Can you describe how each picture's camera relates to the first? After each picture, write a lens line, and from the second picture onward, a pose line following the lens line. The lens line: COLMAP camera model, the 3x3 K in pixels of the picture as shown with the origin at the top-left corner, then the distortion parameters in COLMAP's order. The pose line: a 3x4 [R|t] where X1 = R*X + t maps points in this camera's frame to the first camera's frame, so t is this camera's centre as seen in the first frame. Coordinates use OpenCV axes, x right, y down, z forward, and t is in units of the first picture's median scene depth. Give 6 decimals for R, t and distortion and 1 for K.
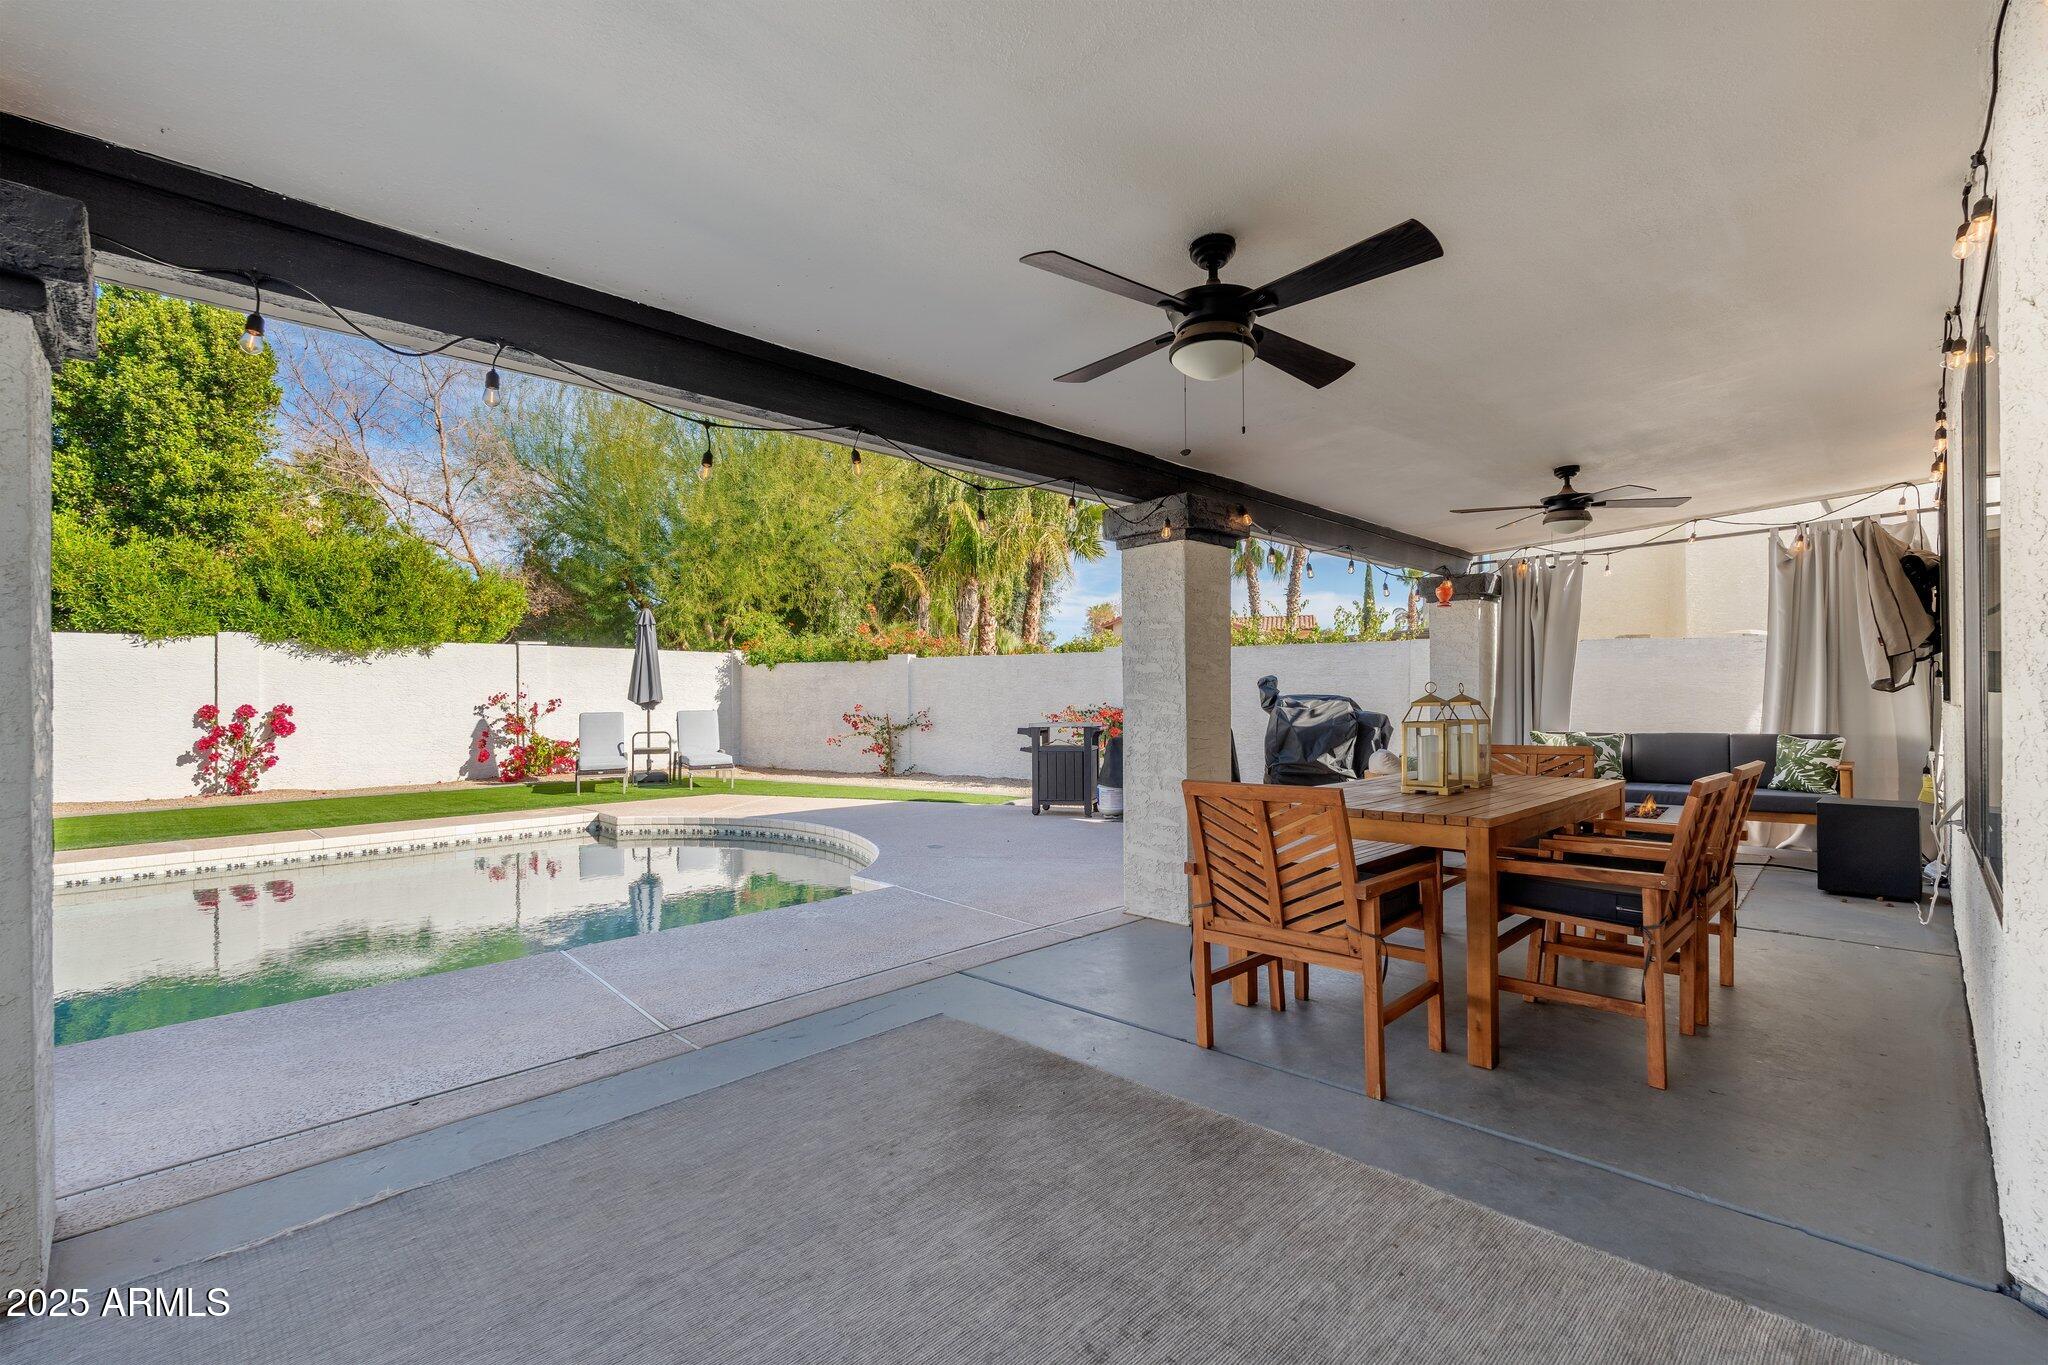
lens RADIAL K [[922.6, 0, 1013.5], [0, 922.6, 689.8], [0, 0, 1]] dist [-0.001800, -0.000194]
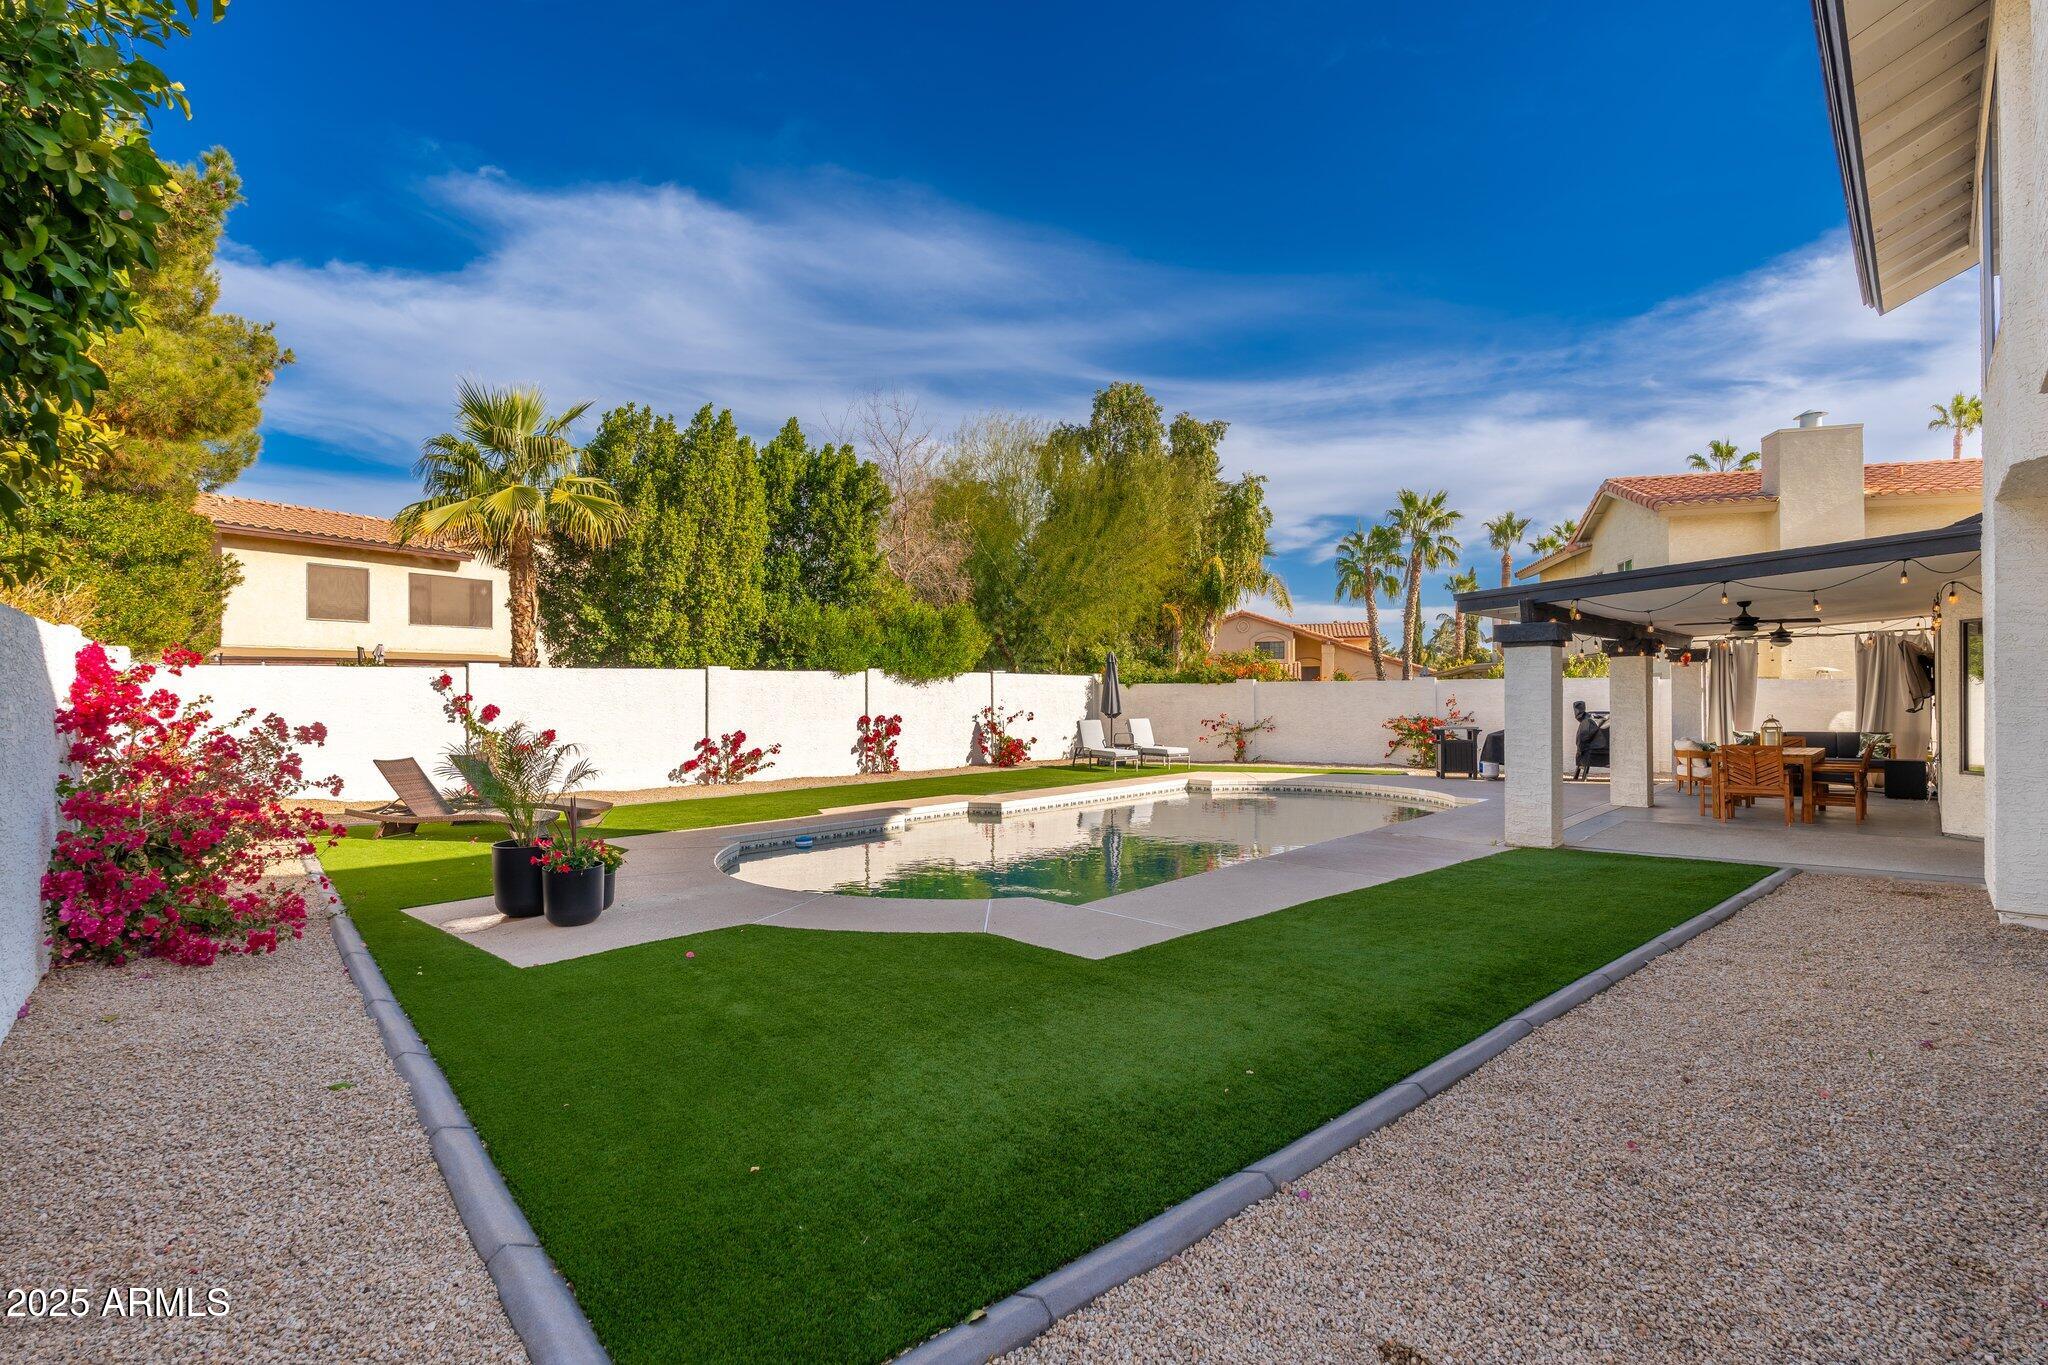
lens RADIAL K [[972.3, 0, 1016.1], [0, 972.3, 686.9], [0, 0, 1]] dist [-0.002591, -0.000116]
pose [[0.999613, 0.000367, 0.027798, -0.656863], [-0.000340, 0.999999, -0.000962, -0.030510], [-0.027799, 0.000952, 0.999613, -0.657315]]
